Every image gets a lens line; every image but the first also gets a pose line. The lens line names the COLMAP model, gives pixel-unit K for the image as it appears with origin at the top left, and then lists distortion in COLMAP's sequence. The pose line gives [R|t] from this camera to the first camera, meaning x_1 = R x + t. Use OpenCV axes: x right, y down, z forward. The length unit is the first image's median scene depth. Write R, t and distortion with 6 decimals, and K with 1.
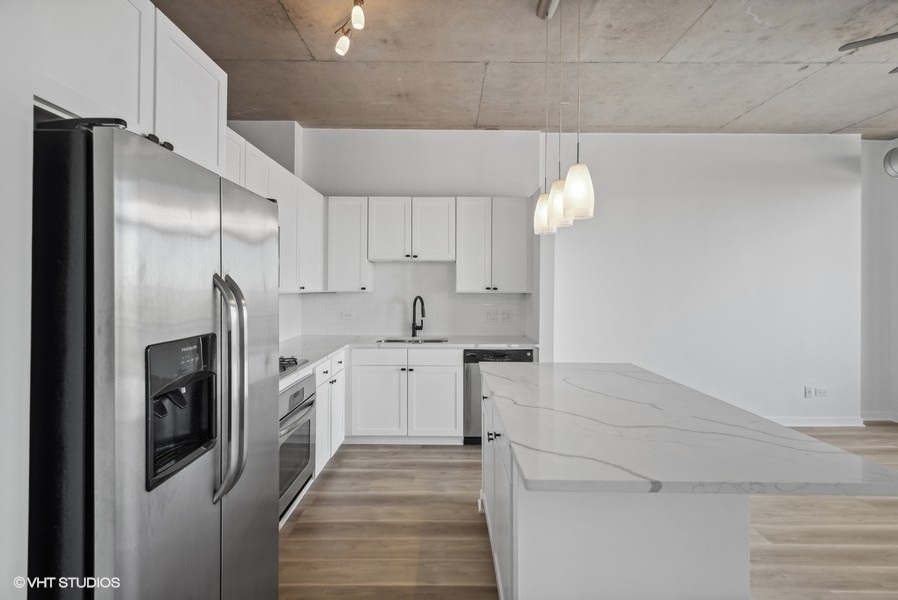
lens RADIAL K [[426.4, 0, 449.9], [0, 426.4, 287.2], [0, 0, 1]] dist [0.010745, -0.001375]
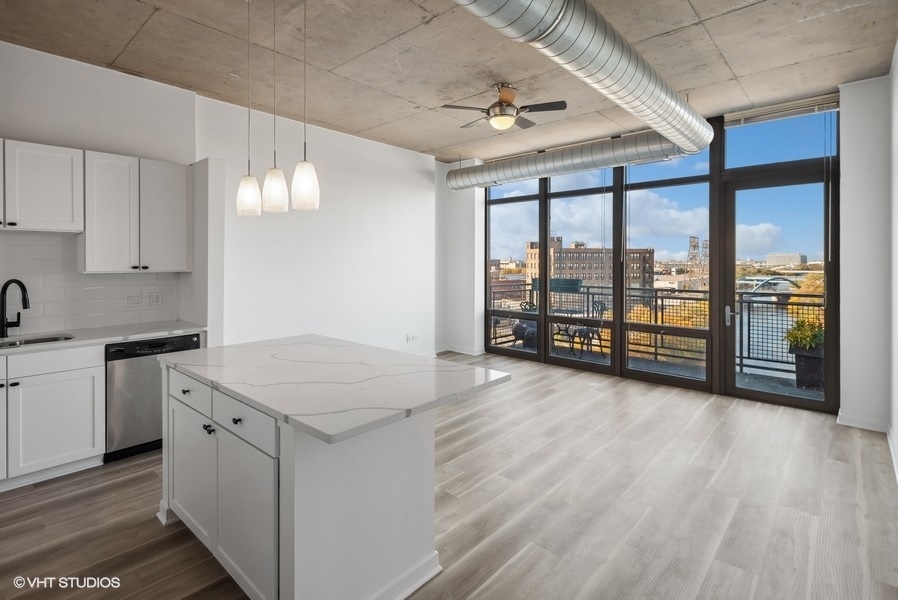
lens RADIAL K [[440.4, 0, 441.5], [0, 440.4, 260.6], [0, 0, 1]] dist [0.003040, 0.000340]
pose [[0.673075, -0.006636, 0.739545, -0.156357], [0.001933, 0.999972, 0.007213, -0.016675], [-0.739572, -0.003425, 0.673069, -0.022930]]
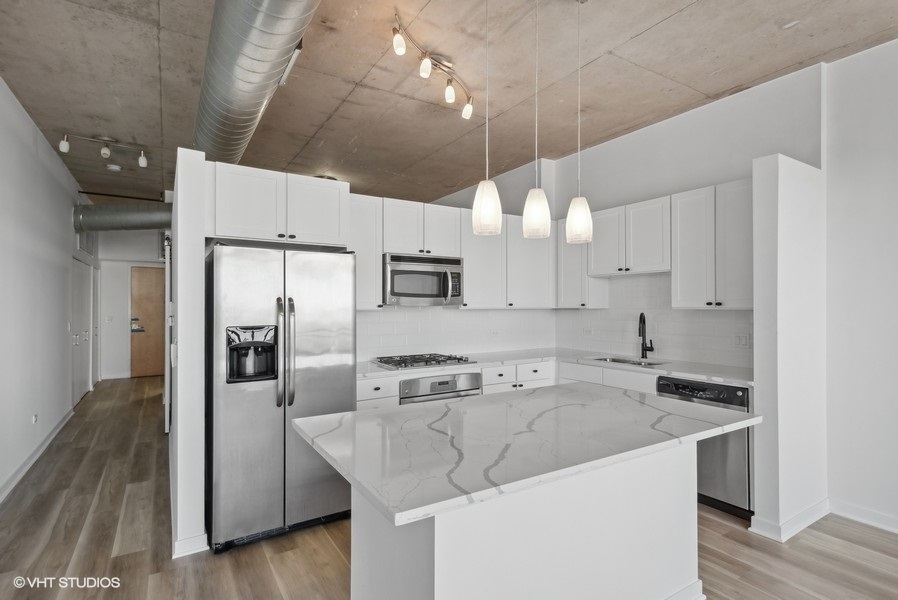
lens RADIAL K [[451.5, 0, 449.0], [0, 451.5, 300.0], [0, 0, 1]] dist [0.007850, 0.000129]
pose [[0.535294, -0.015152, -0.844530, 0.577282], [0.005240, 0.999879, -0.014618, 0.006248], [0.844649, 0.003399, 0.535309, 0.169653]]
